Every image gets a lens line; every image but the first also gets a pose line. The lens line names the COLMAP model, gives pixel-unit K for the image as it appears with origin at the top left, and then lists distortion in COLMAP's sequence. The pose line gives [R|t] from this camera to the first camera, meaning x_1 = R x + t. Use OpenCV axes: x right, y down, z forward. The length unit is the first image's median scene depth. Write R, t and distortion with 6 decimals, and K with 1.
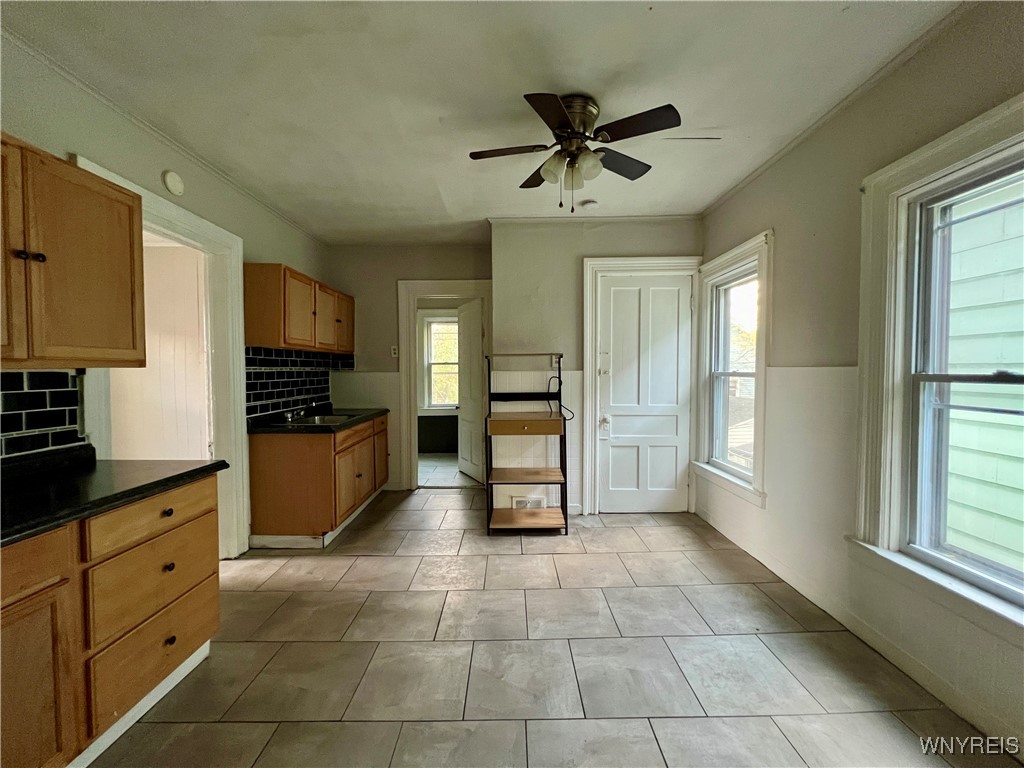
lens RADIAL K [[410.0, 0, 512.0], [0, 410.0, 384.0], [0, 0, 1]] dist [0.000354, 0.000124]
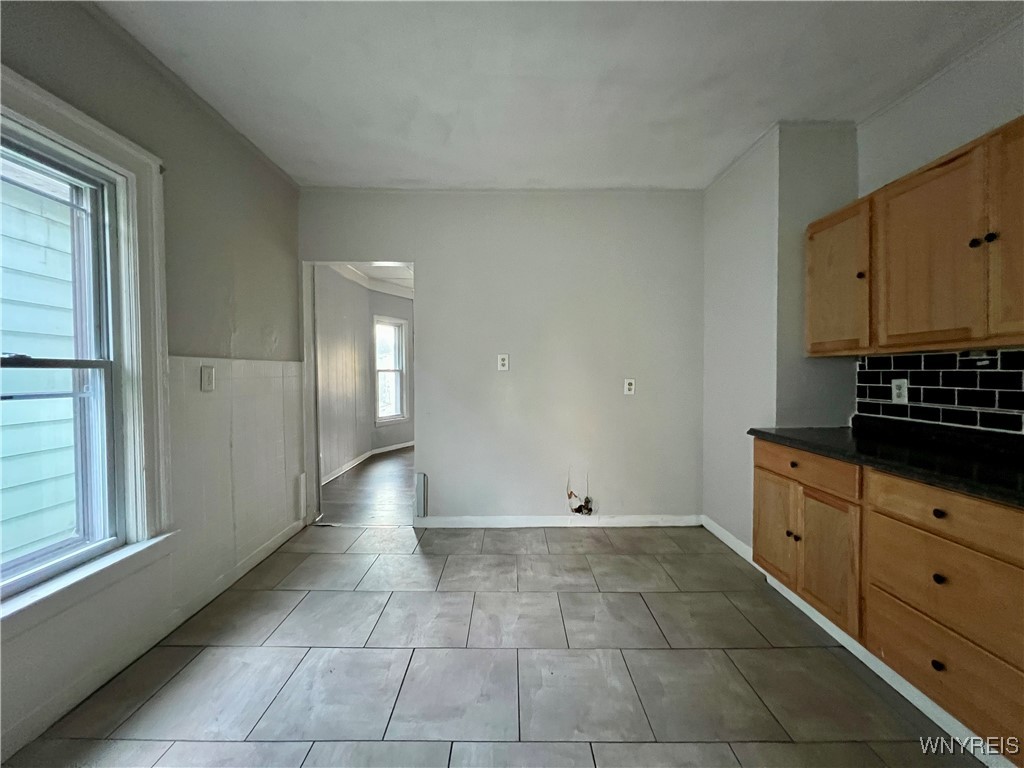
lens RADIAL K [[410.0, 0, 512.0], [0, 410.0, 384.0], [0, 0, 1]] dist [0.000354, 0.000124]
pose [[-0.999988, 0.004931, 0.000653, 0.049175], [0.004960, 0.998407, 0.056203, -0.015438], [-0.000375, 0.056206, -0.998419, 2.006936]]
